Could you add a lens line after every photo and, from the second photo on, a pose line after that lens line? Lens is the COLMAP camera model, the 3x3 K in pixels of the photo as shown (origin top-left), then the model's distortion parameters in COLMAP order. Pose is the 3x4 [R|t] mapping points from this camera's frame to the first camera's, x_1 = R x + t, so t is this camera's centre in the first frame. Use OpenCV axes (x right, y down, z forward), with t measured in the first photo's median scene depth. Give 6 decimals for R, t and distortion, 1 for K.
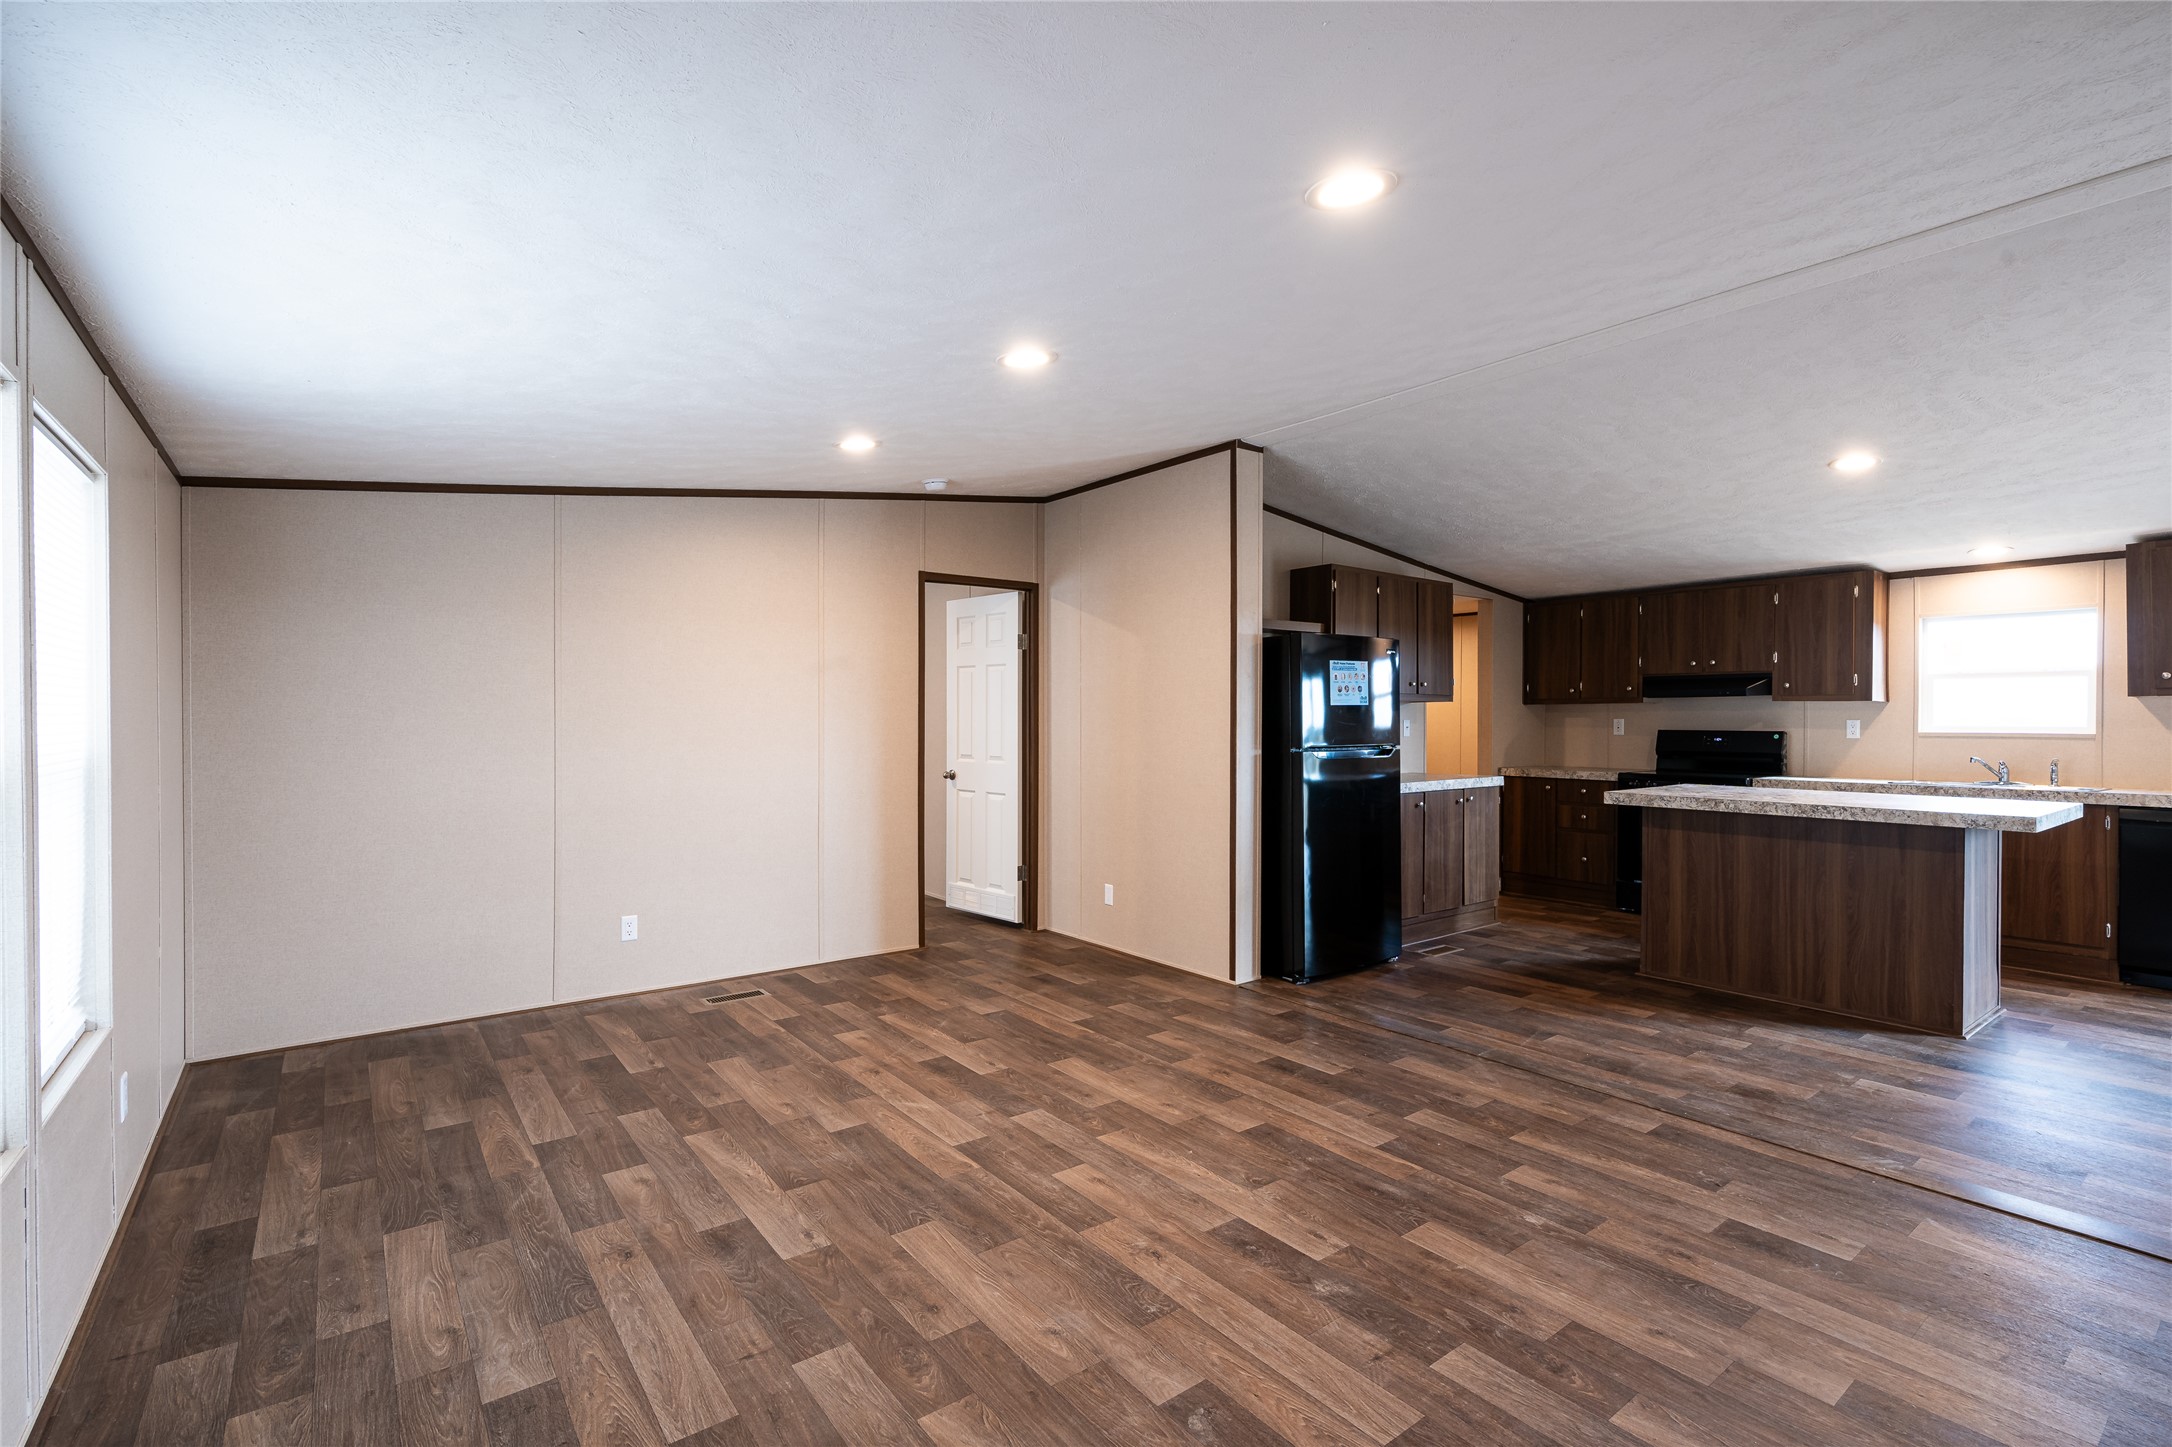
lens RADIAL K [[984.4, 0, 1086.0], [0, 984.4, 723.5], [0, 0, 1]] dist [-0.007446, 0.000416]
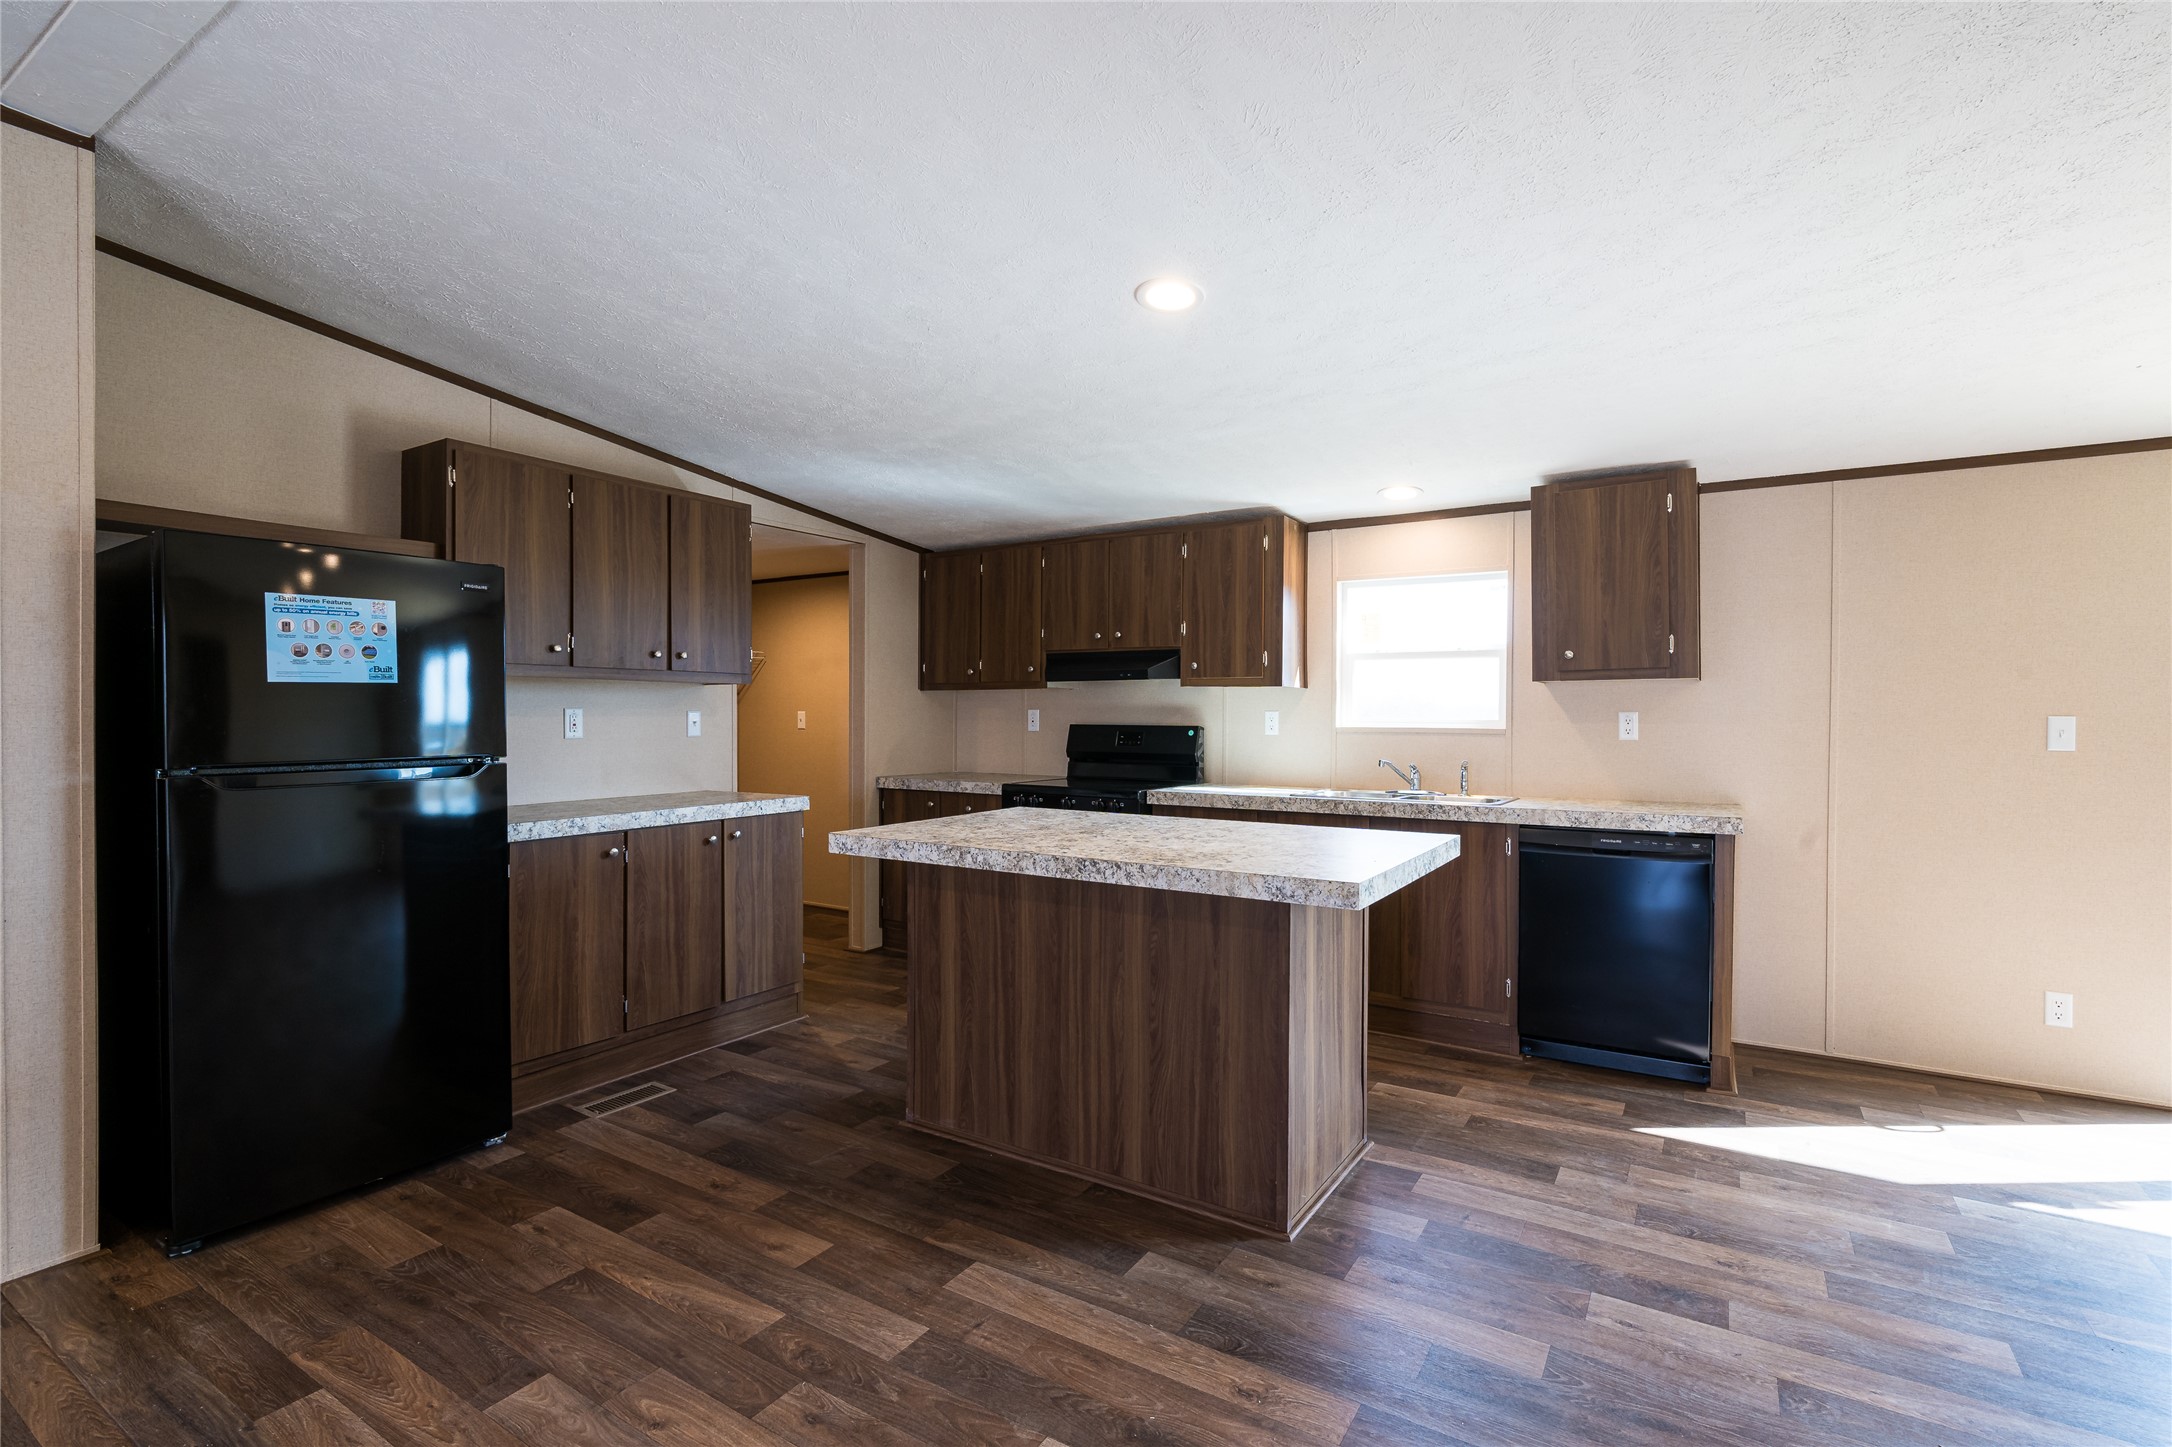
lens RADIAL K [[1002.5, 0, 1086.0], [0, 1002.5, 723.5], [0, 0, 1]] dist [-0.016290, -0.000298]
pose [[0.937458, -0.004283, 0.348072, 0.498323], [0.001639, 0.999968, 0.007890, -0.000695], [-0.348095, -0.006826, 0.937434, 0.411598]]
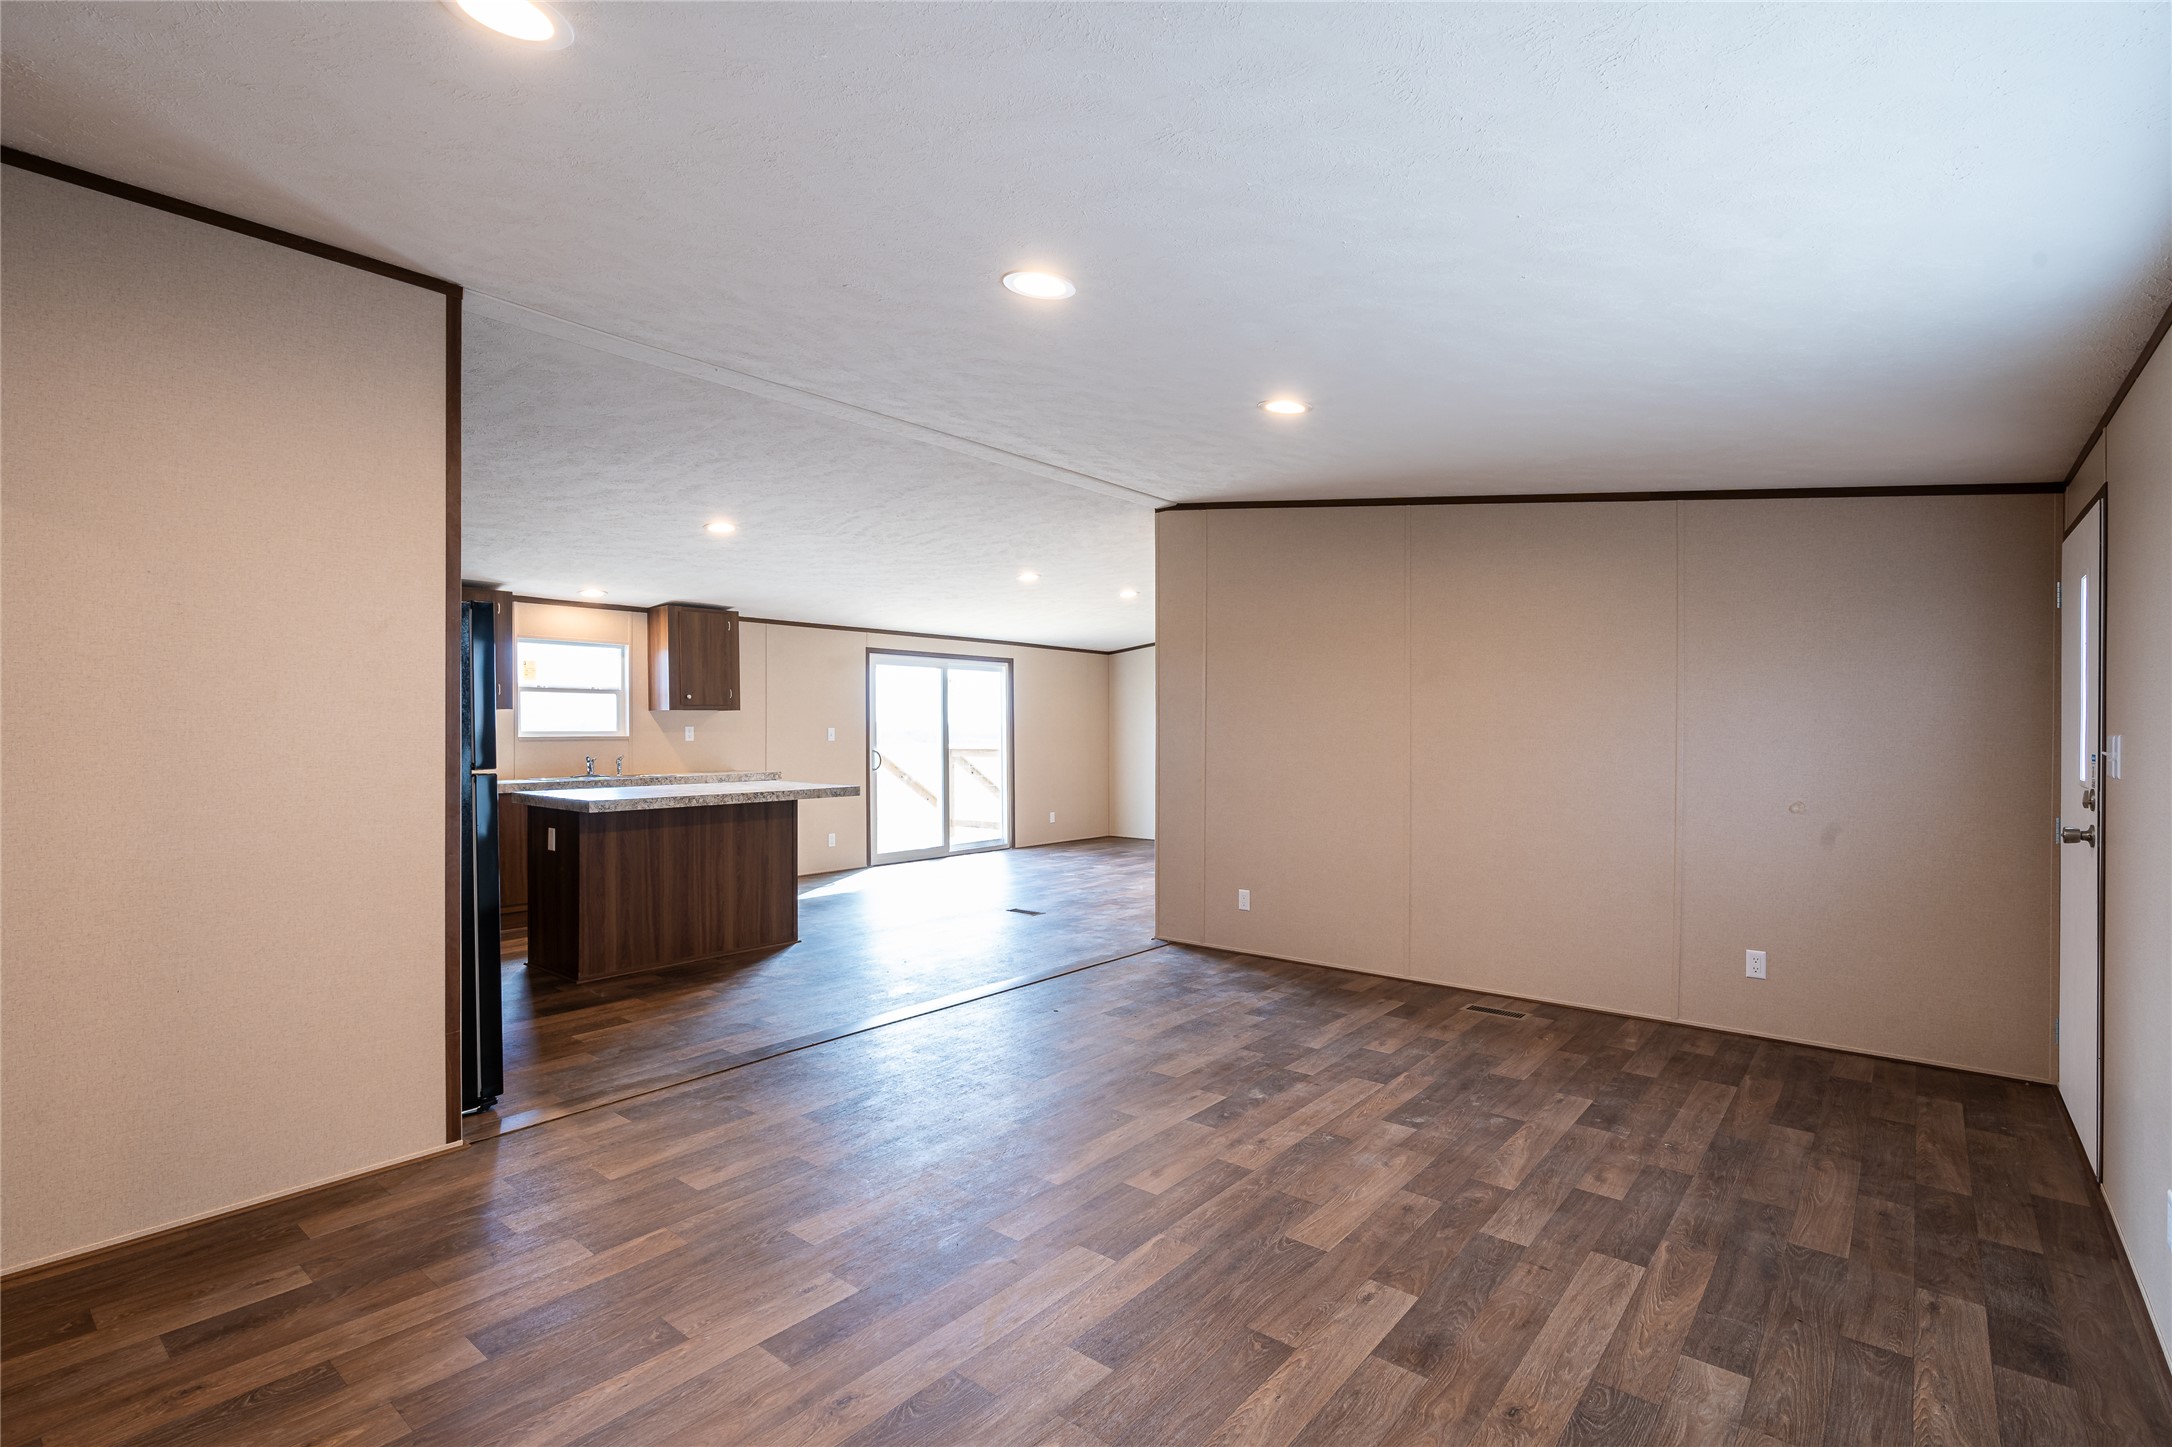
lens RADIAL K [[1009.8, 0, 1116.2], [0, 1009.8, 785.8], [0, 0, 1]] dist [-0.005822, 0.000352]
pose [[-0.244027, -0.058615, 0.967995, -0.604045], [0.000683, 0.998161, 0.060614, -0.005740], [-0.969768, 0.015452, -0.243538, 0.791917]]
